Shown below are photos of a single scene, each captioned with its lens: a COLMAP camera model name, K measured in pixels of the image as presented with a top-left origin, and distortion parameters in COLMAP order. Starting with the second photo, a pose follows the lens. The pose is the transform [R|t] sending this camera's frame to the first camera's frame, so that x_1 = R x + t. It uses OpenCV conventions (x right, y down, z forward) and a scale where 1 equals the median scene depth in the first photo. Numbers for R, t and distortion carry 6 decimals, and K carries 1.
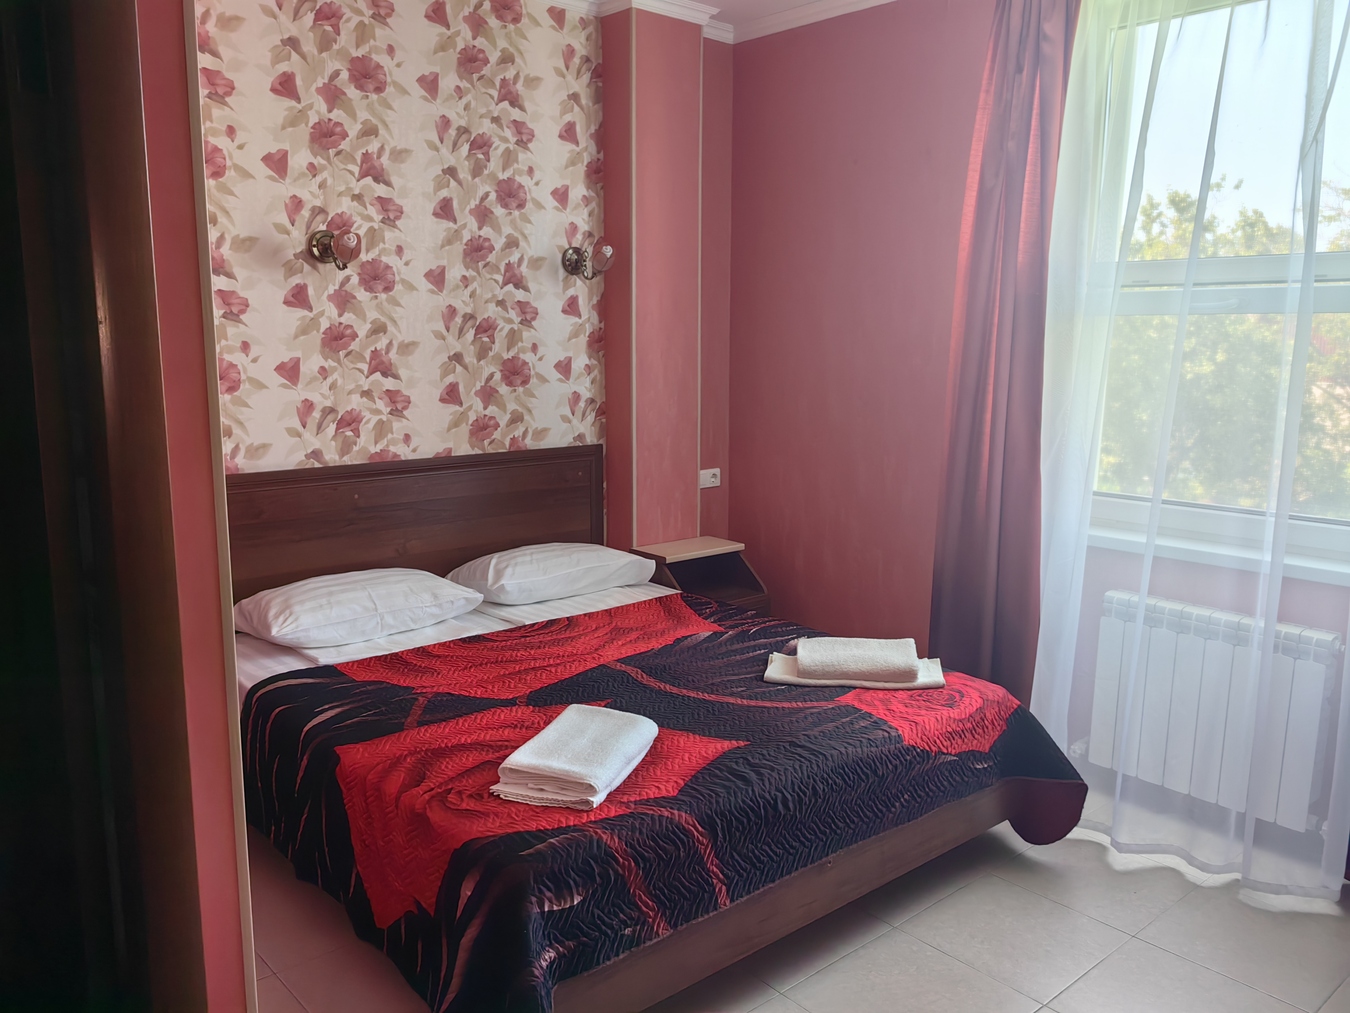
lens RADIAL K [[1058.7, 0, 696.8], [0, 1058.7, 503.5], [0, 0, 1]] dist [0.040703, -0.069521]
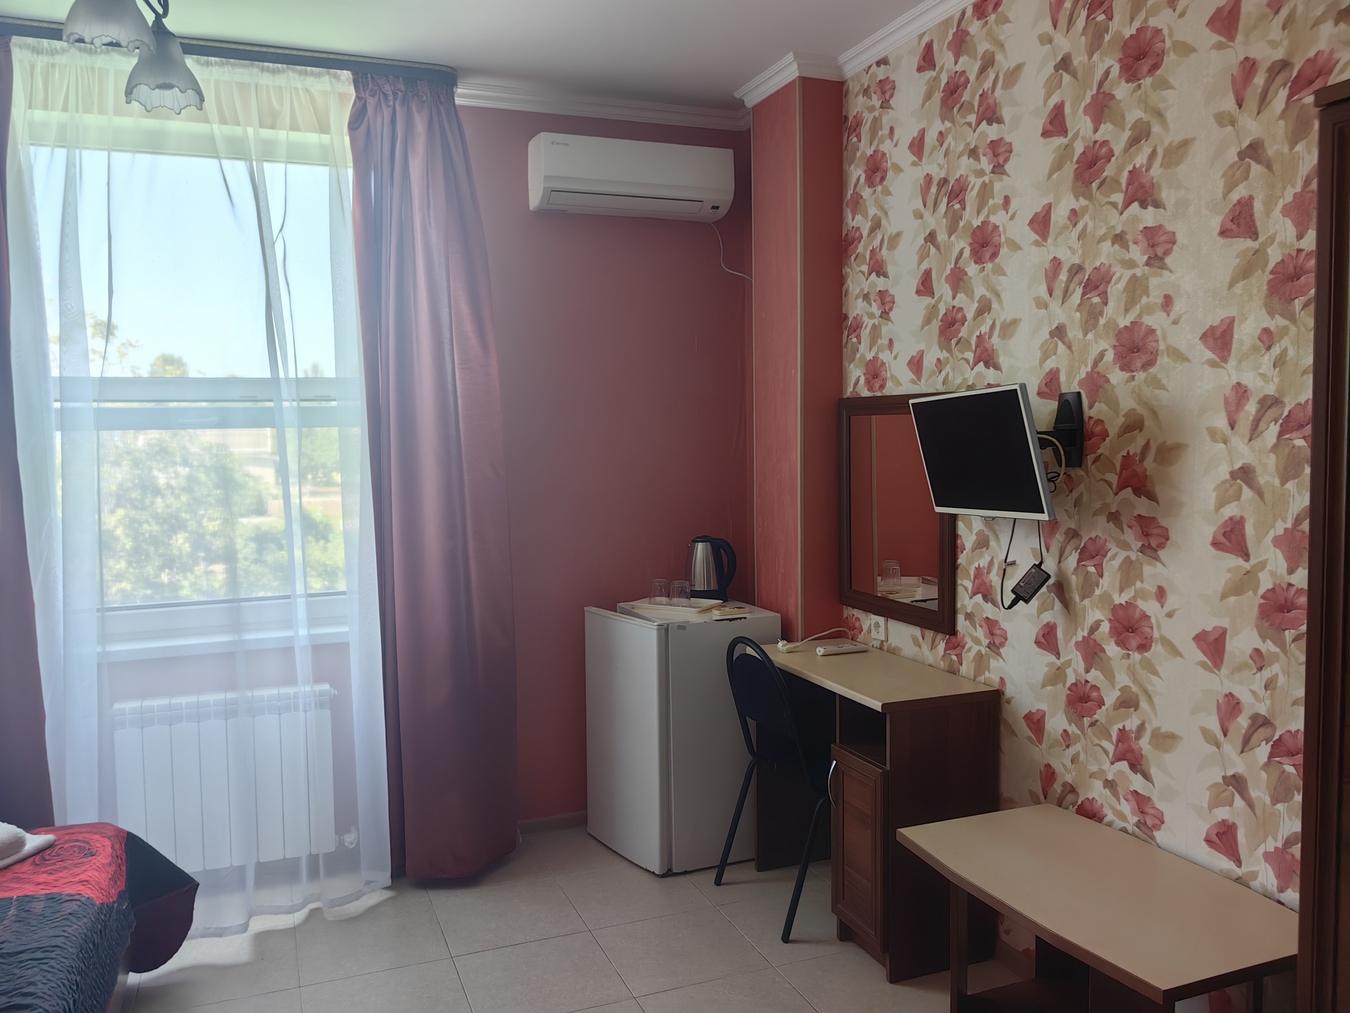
lens RADIAL K [[1059.2, 0, 675.0], [0, 1059.2, 506.5], [0, 0, 1]] dist [0.035369, -0.053287]
pose [[0.330344, -0.073837, 0.940968, -0.372232], [0.165402, 0.986037, 0.019306, -0.033685], [-0.929255, 0.149260, 0.337944, 0.153073]]
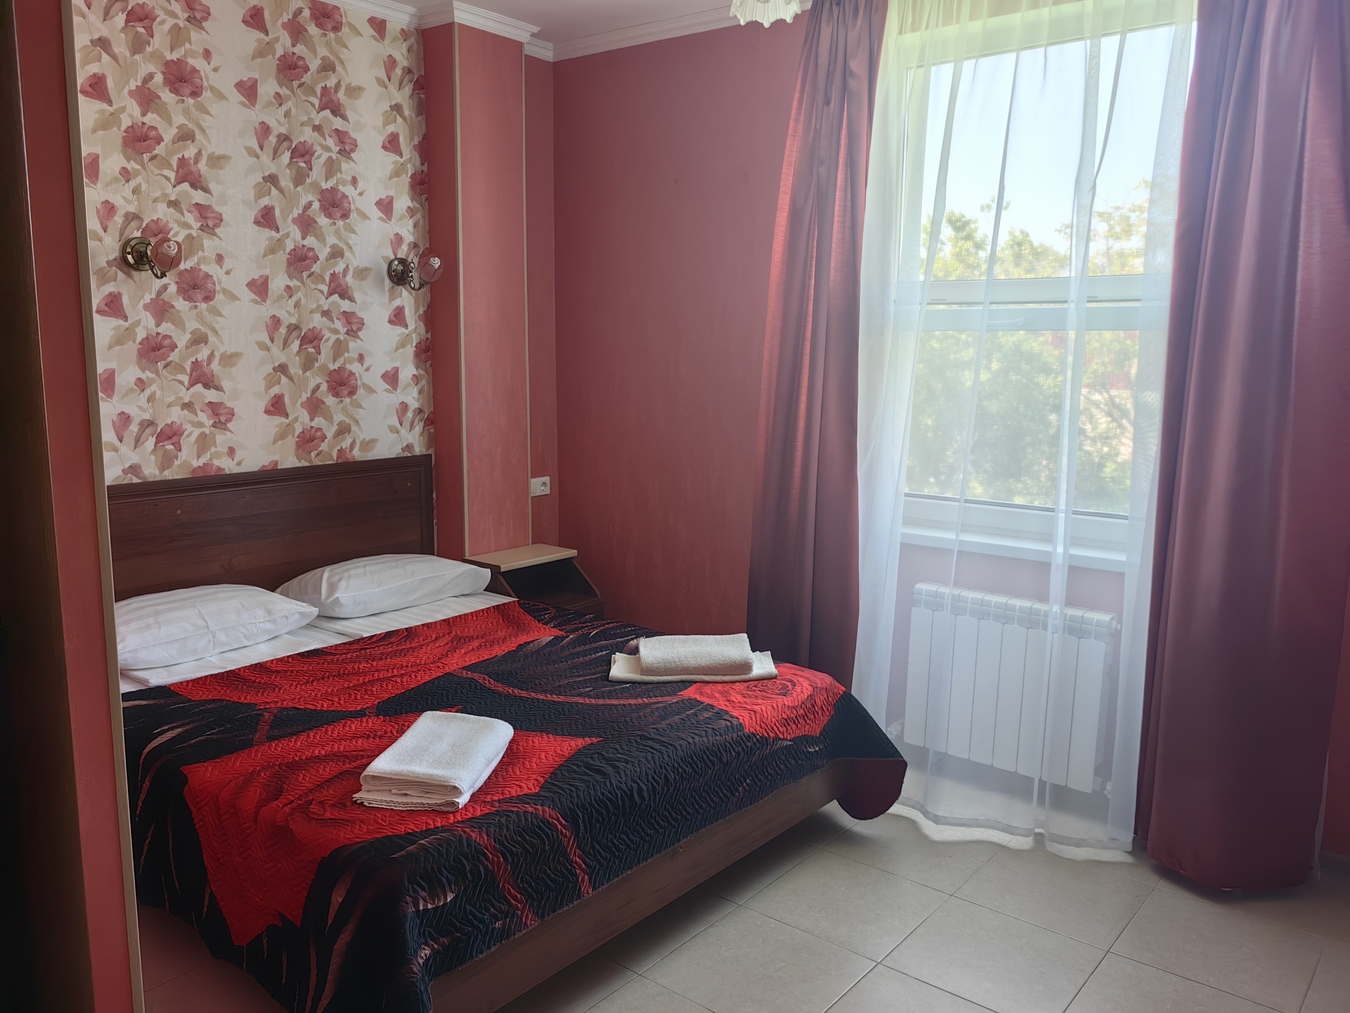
lens RADIAL K [[1059.2, 0, 675.0], [0, 1059.2, 506.5], [0, 0, 1]] dist [0.035369, -0.053287]
pose [[0.986317, -0.021467, 0.163457, -0.035096], [0.022281, 0.999747, -0.003149, 0.001599], [-0.163348, 0.006748, 0.986545, -0.033083]]
